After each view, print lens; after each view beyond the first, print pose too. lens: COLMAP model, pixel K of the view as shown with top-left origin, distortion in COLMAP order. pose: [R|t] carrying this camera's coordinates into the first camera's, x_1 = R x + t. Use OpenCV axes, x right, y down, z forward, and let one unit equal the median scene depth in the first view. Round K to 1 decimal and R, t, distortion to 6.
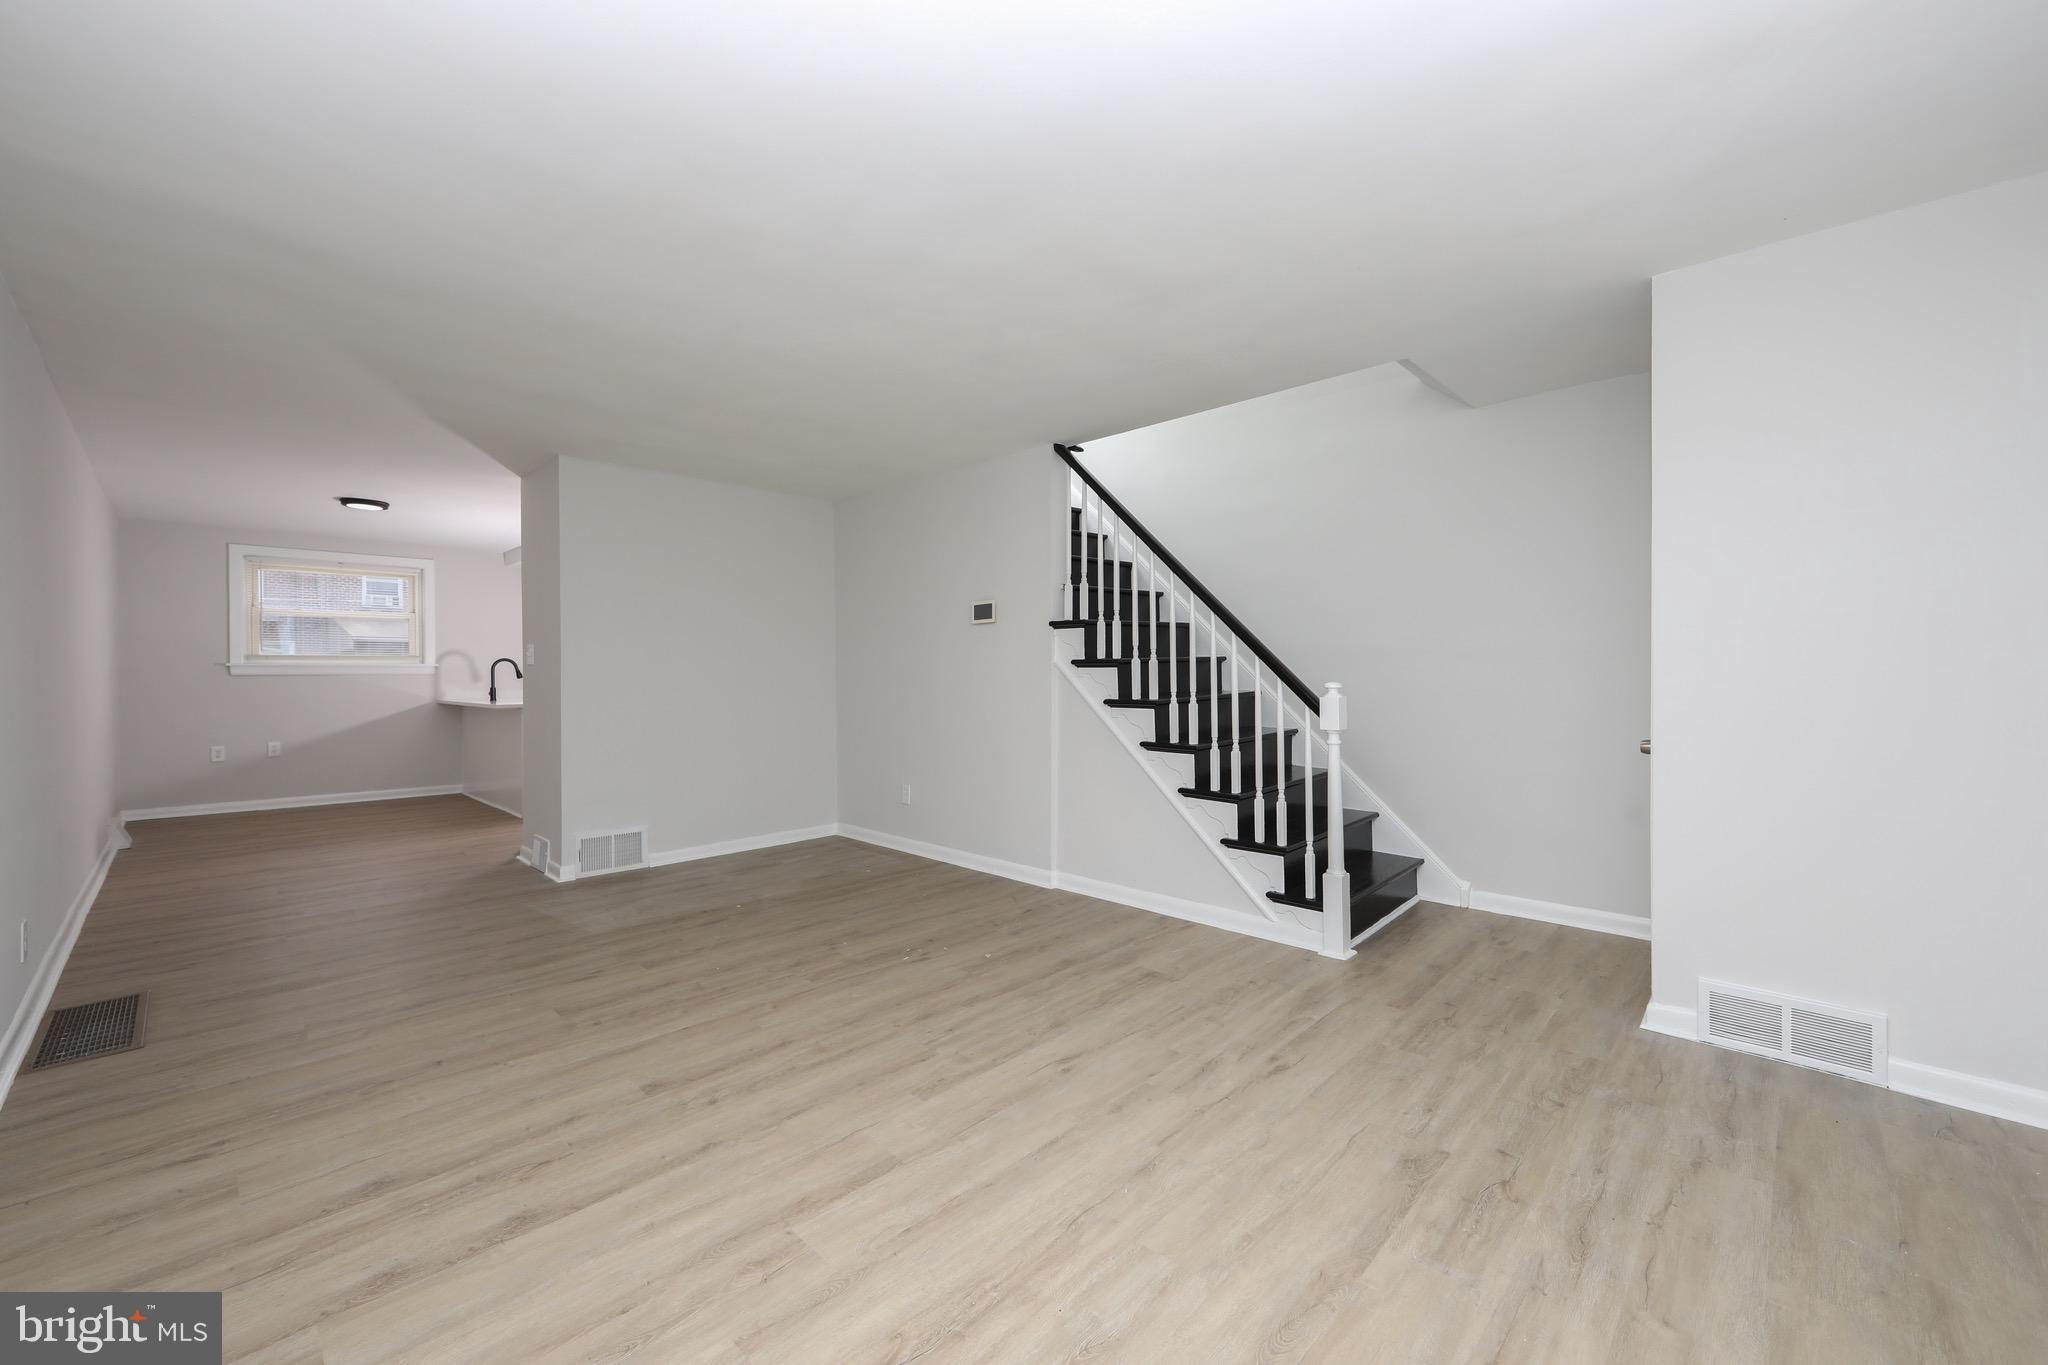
lens RADIAL K [[808.2, 0, 1012.2], [0, 808.2, 688.1], [0, 0, 1]] dist [-0.007193, 0.001267]
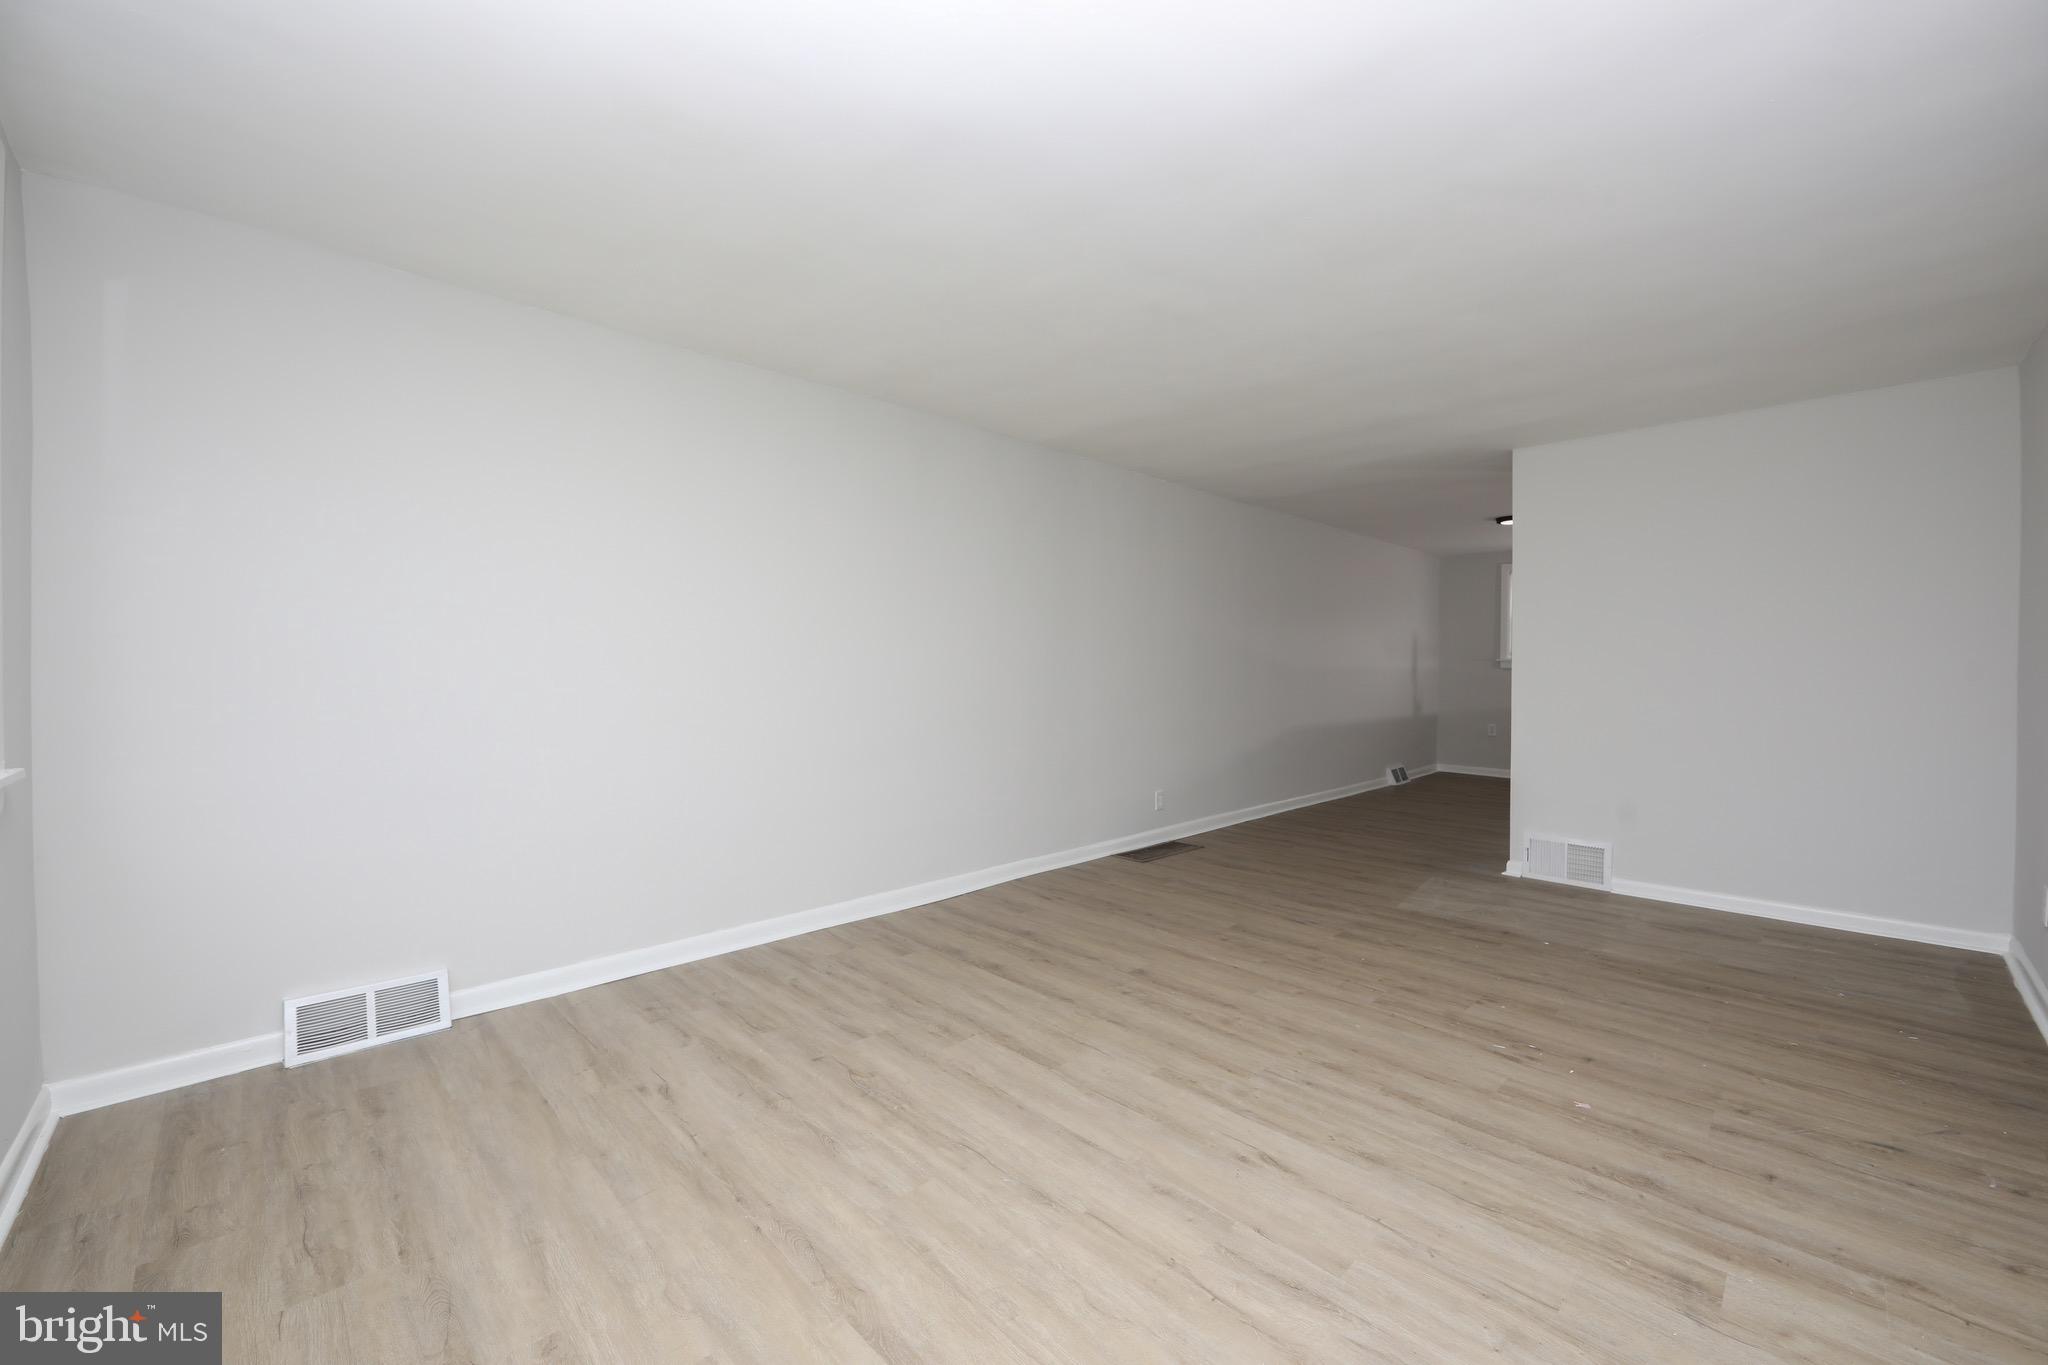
lens RADIAL K [[808.2, 0, 1021.1], [0, 808.2, 674.5], [0, 0, 1]] dist [-0.007193, 0.001267]
pose [[-0.018959, 0.012980, -0.999736, 0.732433], [-0.021811, 0.999672, 0.013393, -0.016092], [0.999582, 0.022059, -0.018670, 0.653904]]
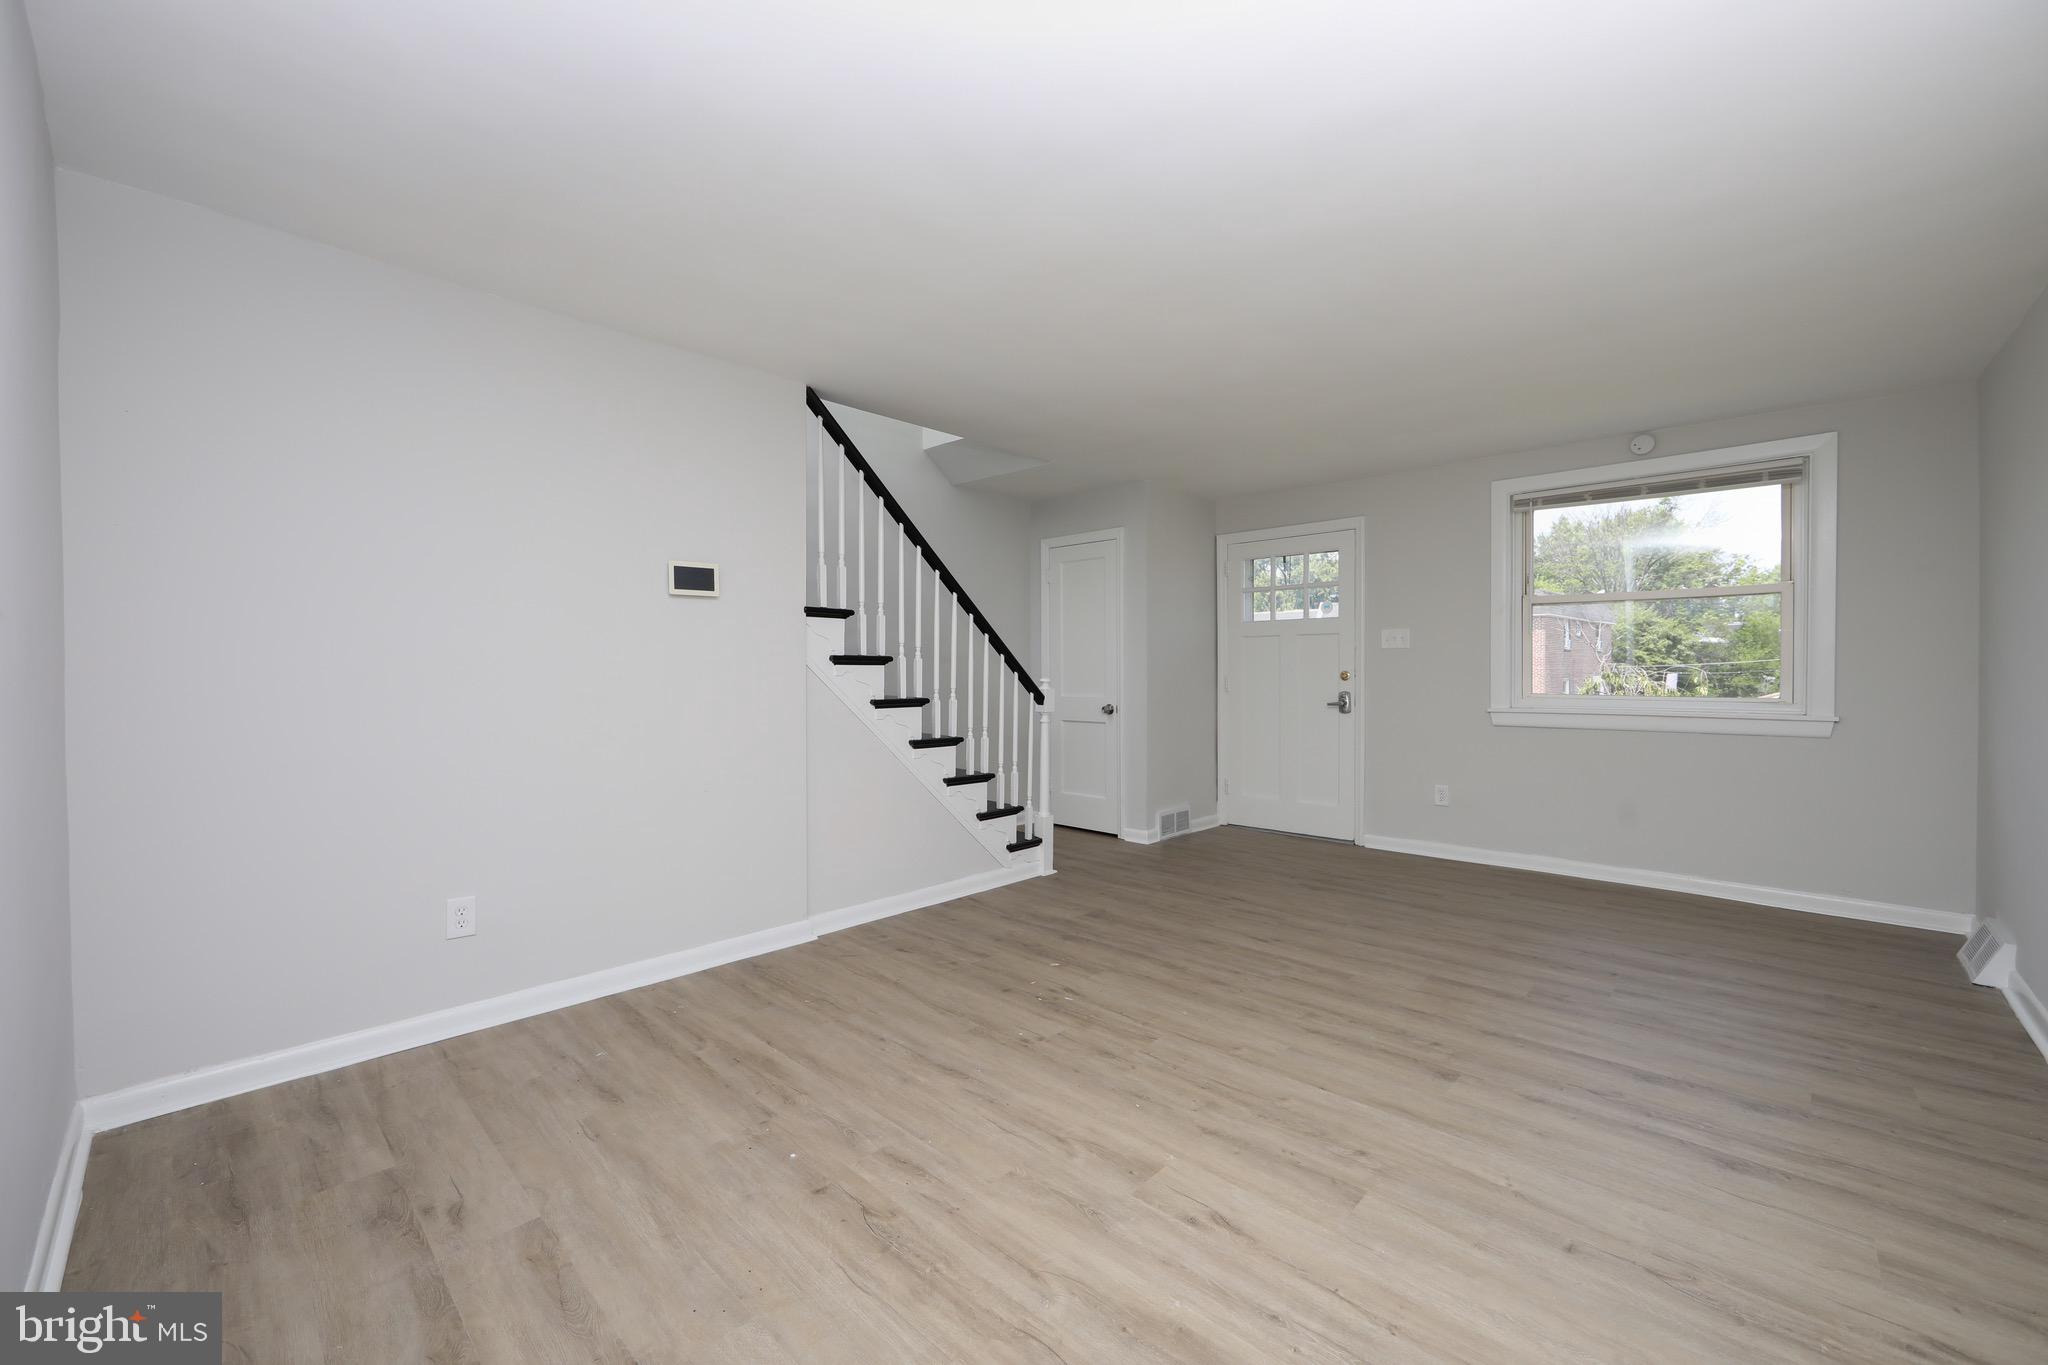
lens RADIAL K [[808.2, 0, 1017.2], [0, 808.2, 668.1], [0, 0, 1]] dist [-0.007193, 0.001267]
pose [[-0.013335, 0.007298, 0.999884, -1.171644], [0.020341, 0.999768, -0.007026, -0.017741], [-0.999704, 0.020245, -0.013481, 1.240634]]
